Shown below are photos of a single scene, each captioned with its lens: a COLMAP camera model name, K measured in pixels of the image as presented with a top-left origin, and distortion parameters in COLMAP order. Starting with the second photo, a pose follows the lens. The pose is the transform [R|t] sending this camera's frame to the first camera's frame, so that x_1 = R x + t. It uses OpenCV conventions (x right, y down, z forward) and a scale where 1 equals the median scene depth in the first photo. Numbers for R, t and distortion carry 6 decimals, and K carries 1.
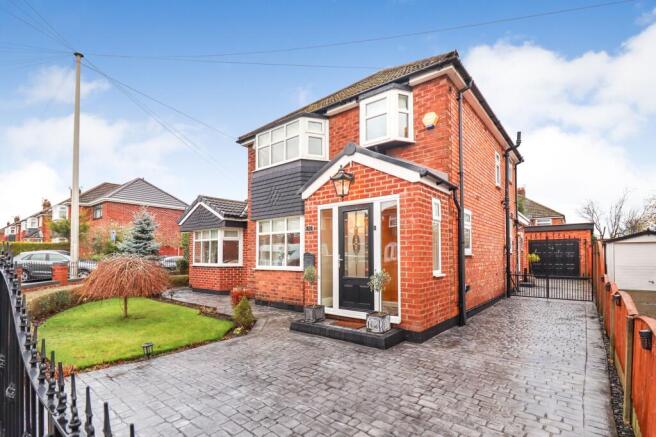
lens RADIAL K [[310.1, 0, 328.2], [0, 310.1, 254.7], [0, 0, 1]] dist [0.000342, 0.000012]
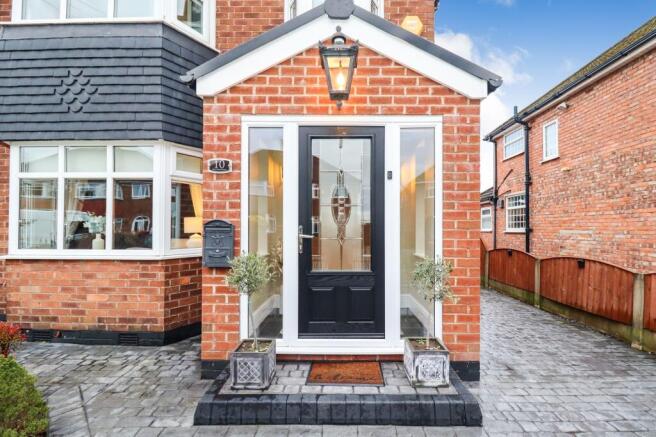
lens RADIAL K [[301.5, 0, 329.3], [0, 301.5, 232.1], [0, 0, 1]] dist [-0.012367, -0.000507]
pose [[0.773136, -0.000262, 0.634240, -0.226292], [-0.008825, 0.999899, 0.011172, 0.004109], [-0.634179, -0.014234, 0.773056, 0.615450]]
